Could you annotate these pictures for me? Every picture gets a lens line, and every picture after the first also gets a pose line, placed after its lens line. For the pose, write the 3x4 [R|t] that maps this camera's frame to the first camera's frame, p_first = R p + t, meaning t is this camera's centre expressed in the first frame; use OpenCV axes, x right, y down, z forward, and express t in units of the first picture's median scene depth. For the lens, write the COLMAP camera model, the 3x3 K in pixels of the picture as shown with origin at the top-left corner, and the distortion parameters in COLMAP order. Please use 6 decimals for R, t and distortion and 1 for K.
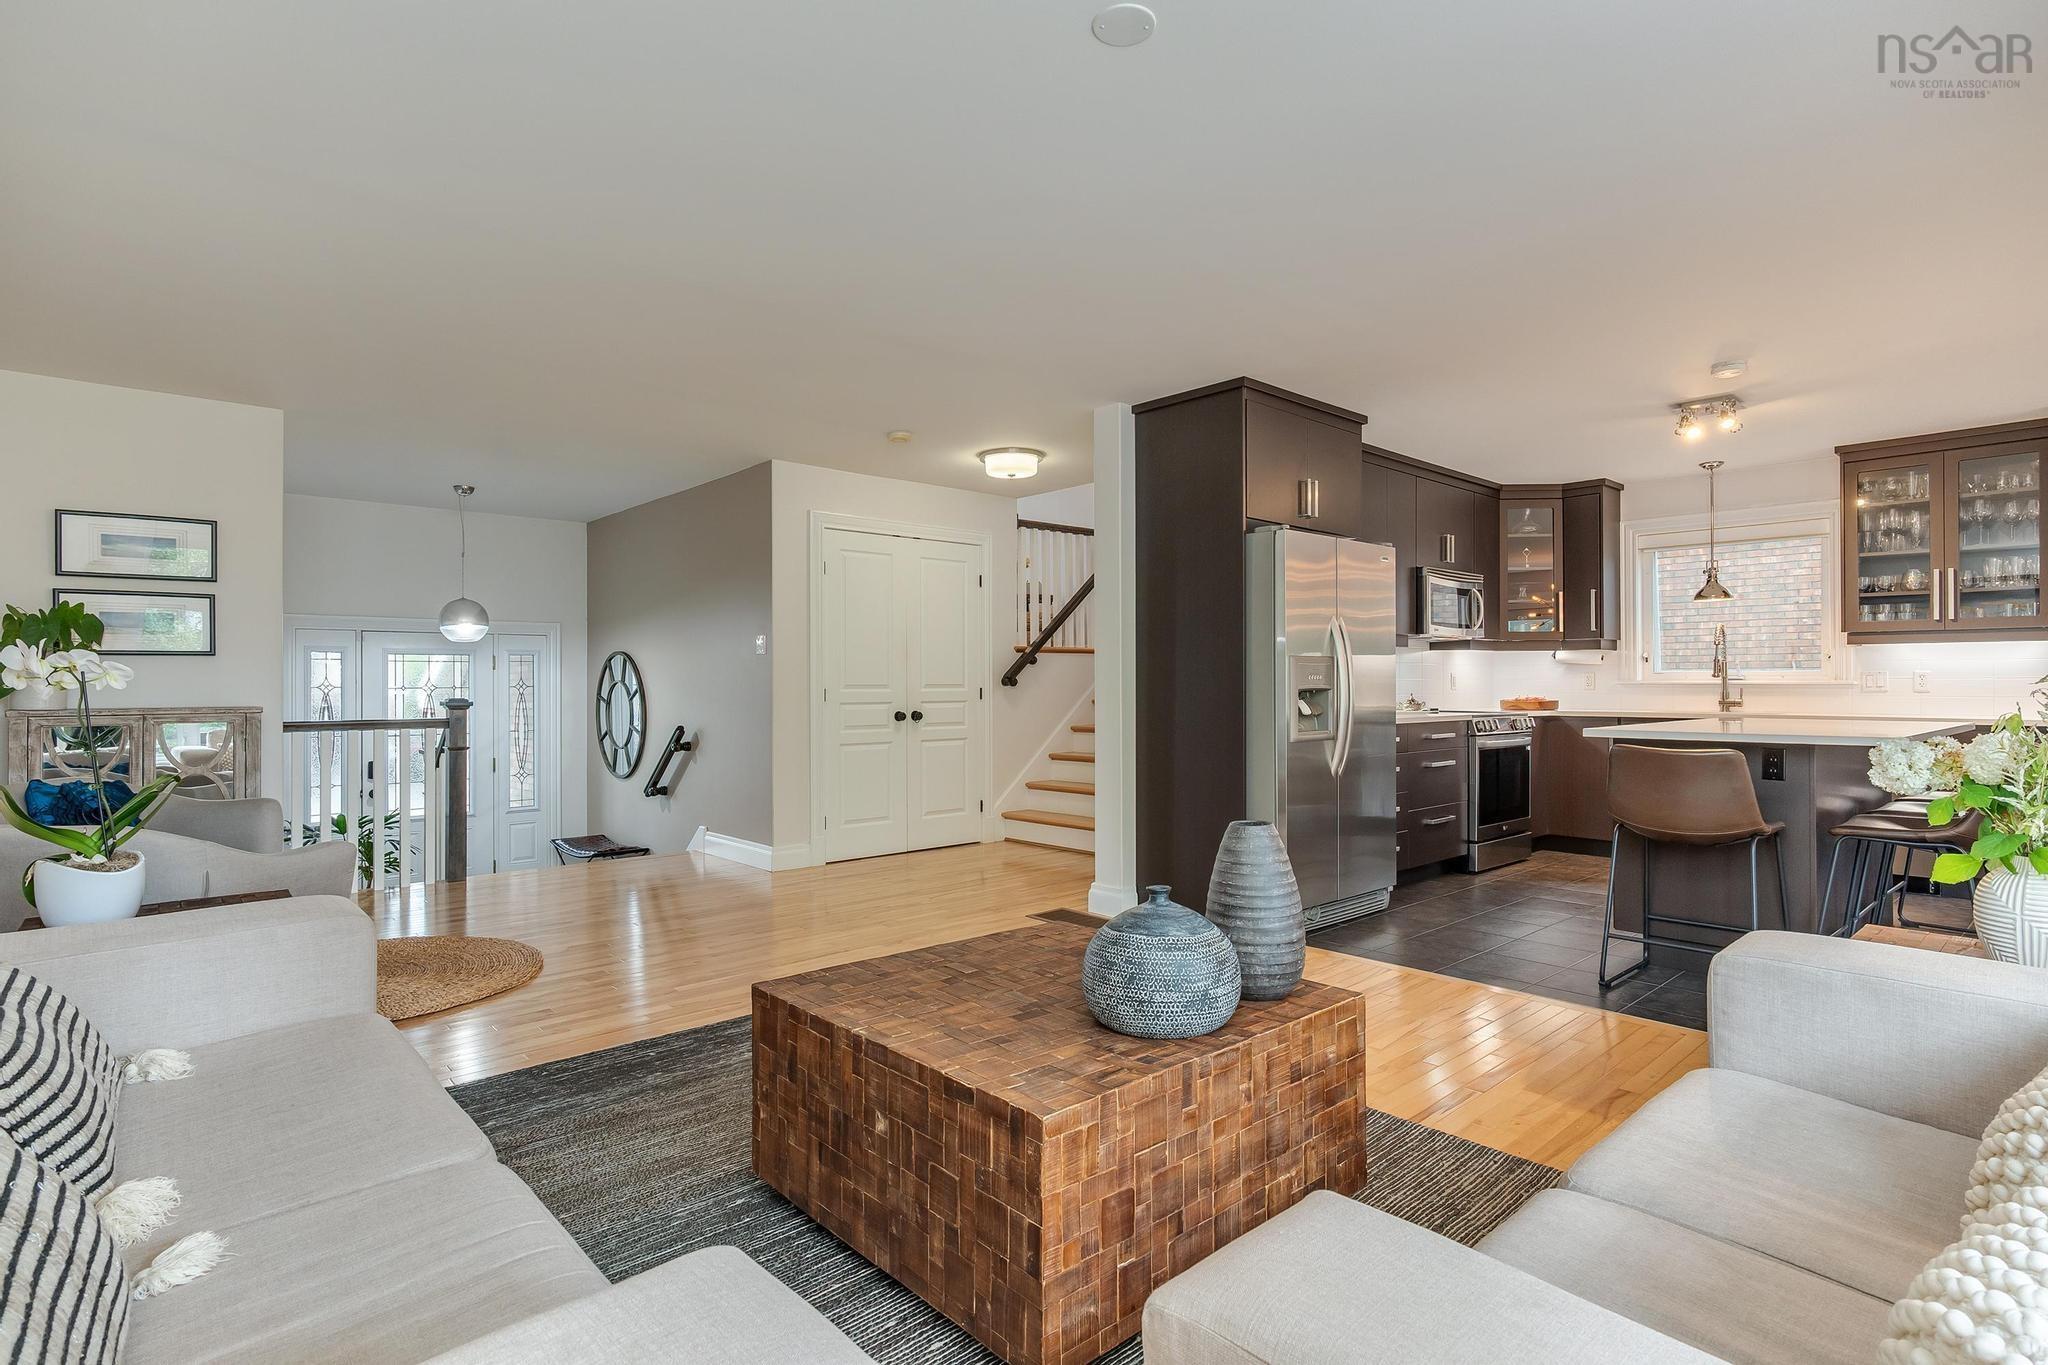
lens RADIAL K [[1034.5, 0, 1007.5], [0, 1034.5, 675.6], [0, 0, 1]] dist [0.003627, 0.000501]
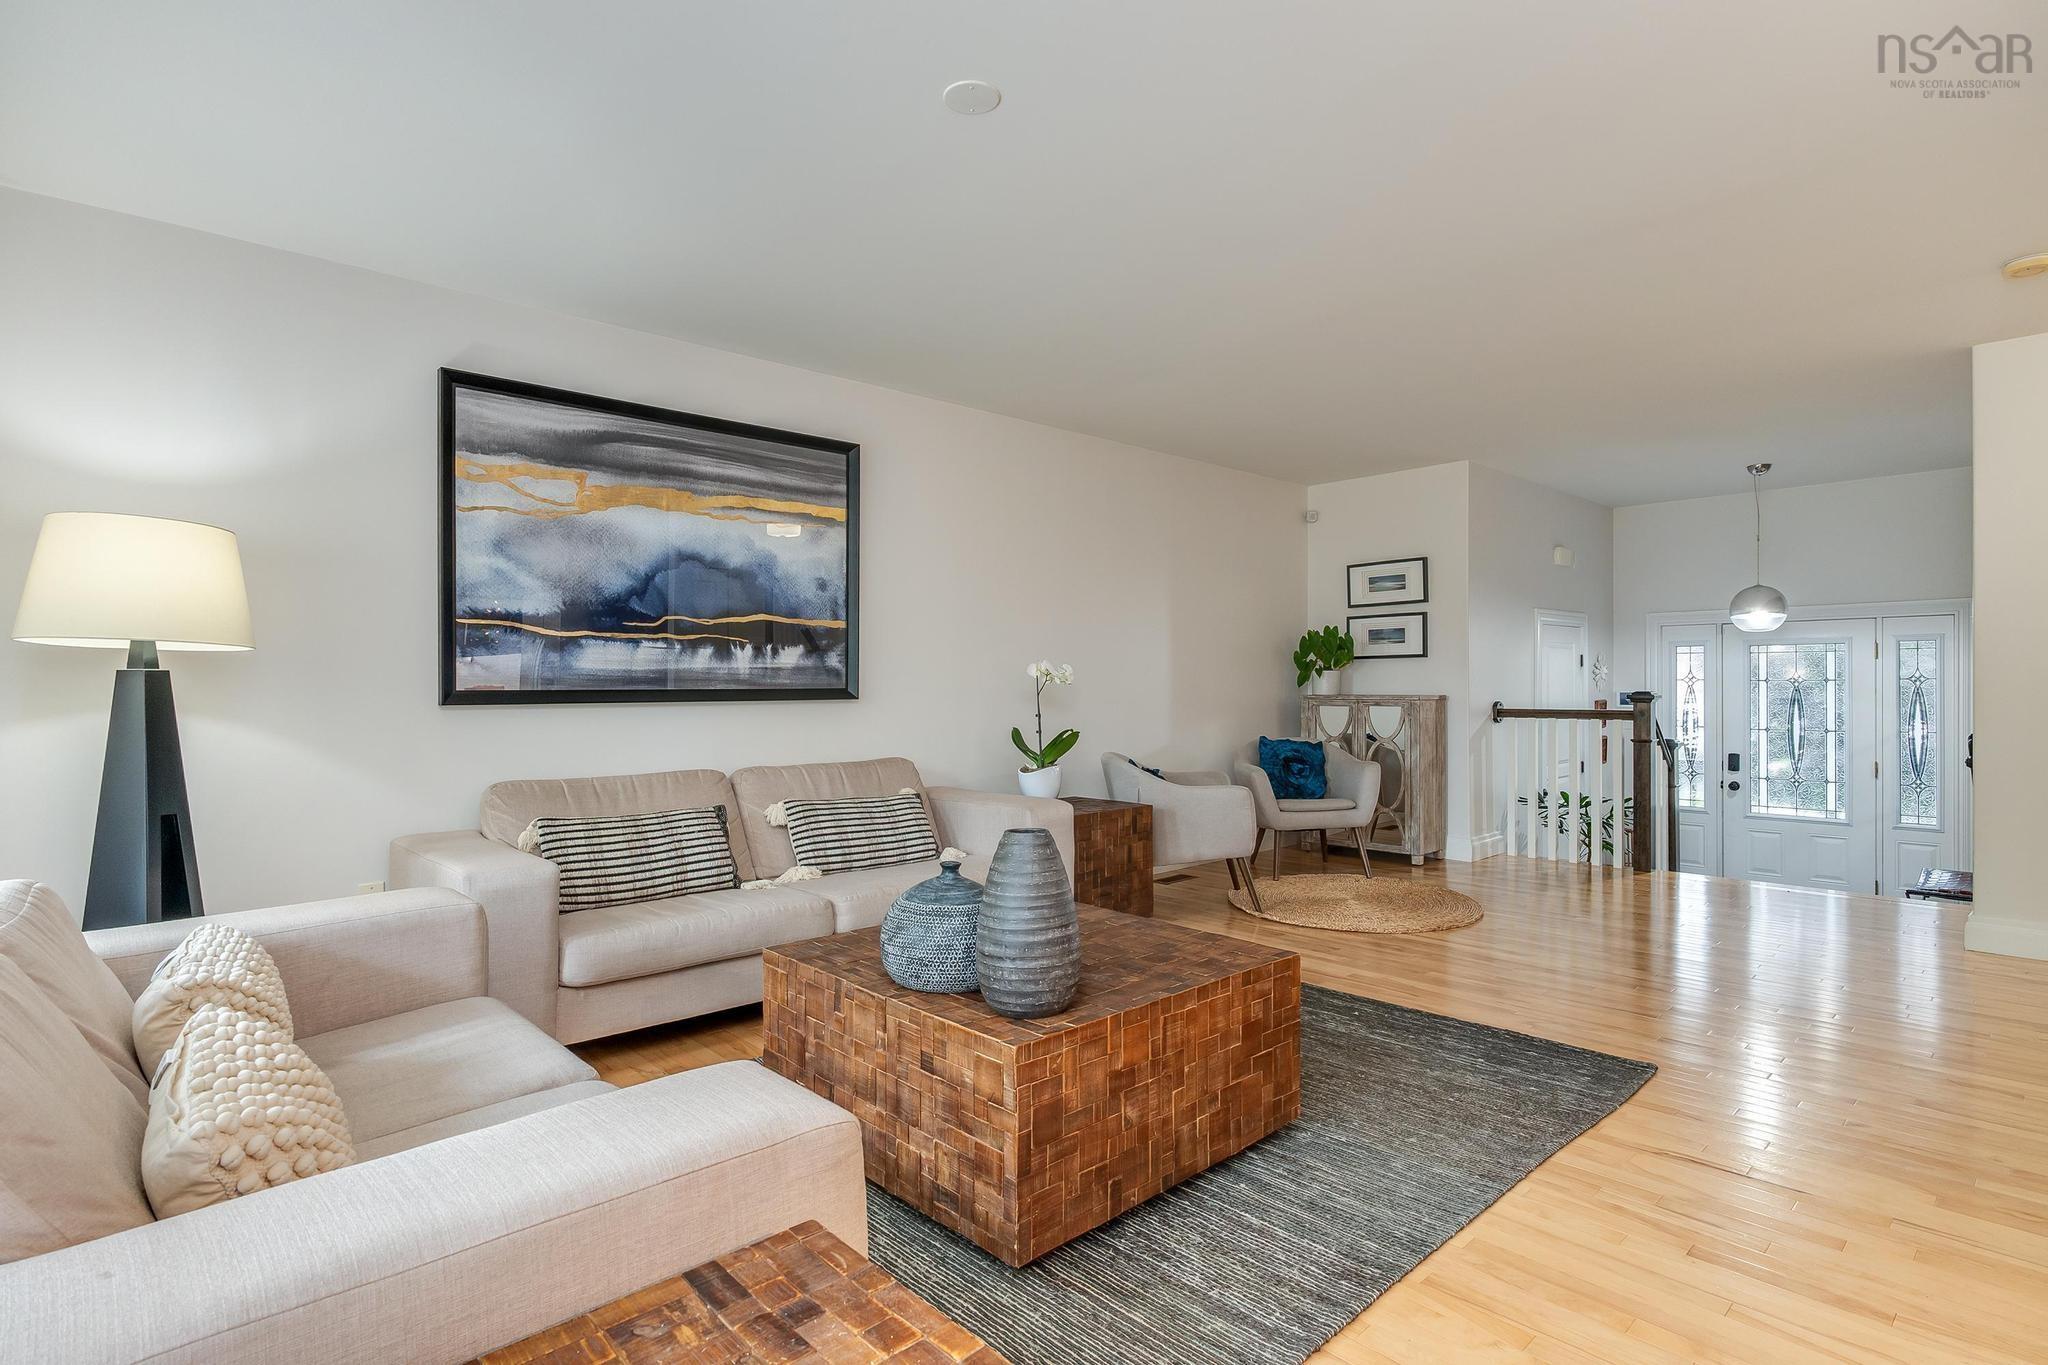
lens RADIAL K [[1014.7, 0, 1029.9], [0, 1014.7, 690.9], [0, 0, 1]] dist [0.000914, 0.000635]
pose [[0.020251, 0.012110, -0.999722, 0.542624], [0.013548, 0.999832, 0.012386, 0.001120], [0.999703, -0.013795, 0.020084, 0.459055]]
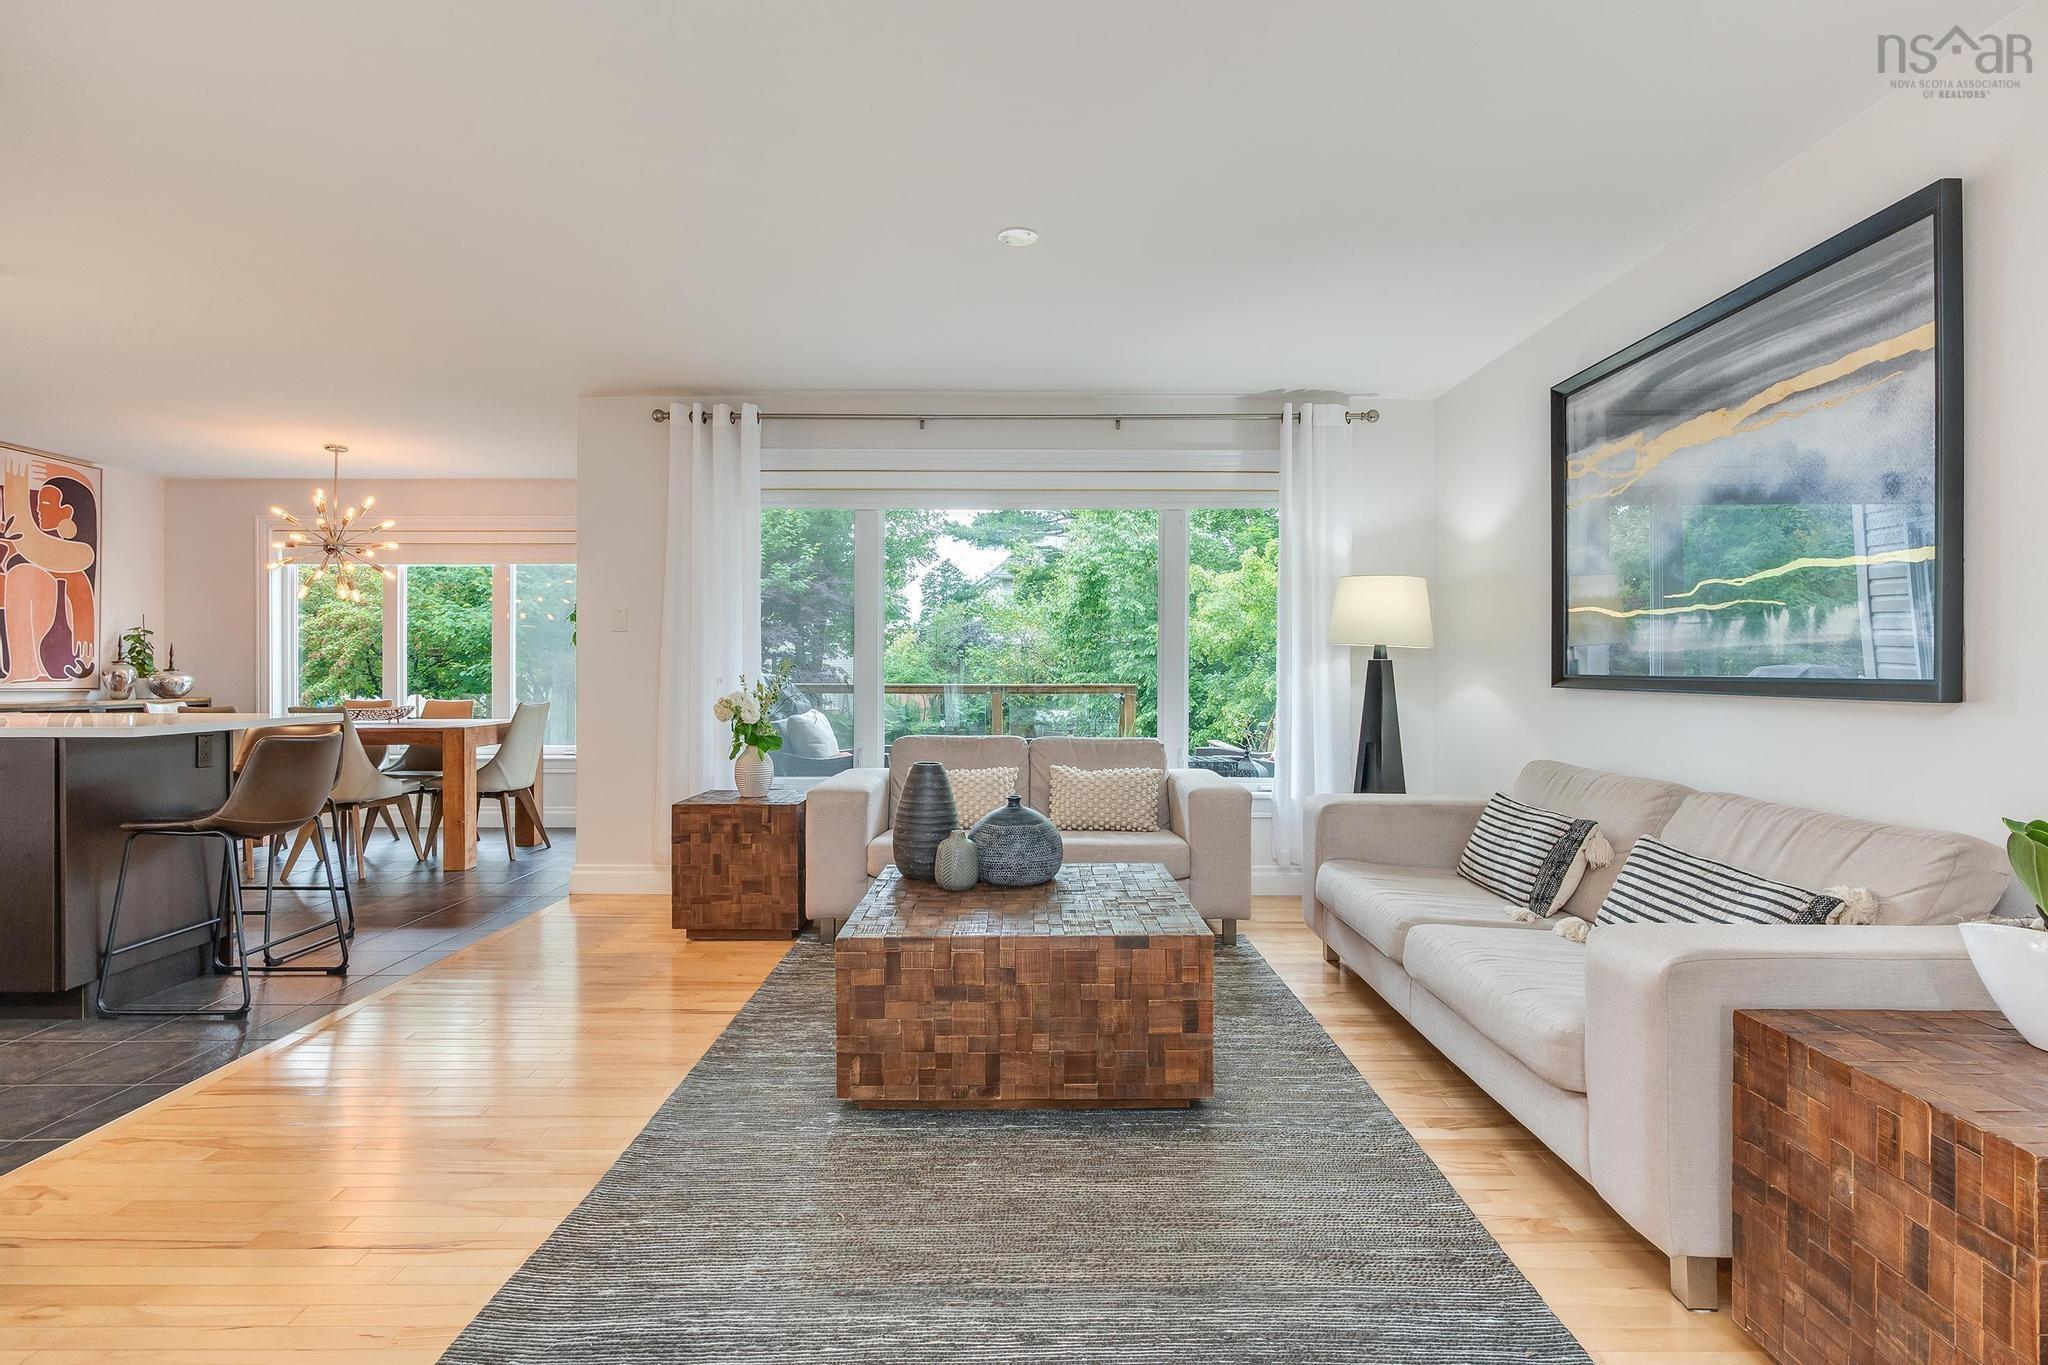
lens RADIAL K [[1019.7, 0, 1027.3], [0, 1019.7, 670.4], [0, 0, 1]] dist [0.002443, 0.000013]
pose [[-0.747551, -0.000387, 0.664205, -0.402893], [-0.005013, 0.999975, -0.005060, 0.007716], [-0.664186, -0.007112, -0.747534, 0.939506]]
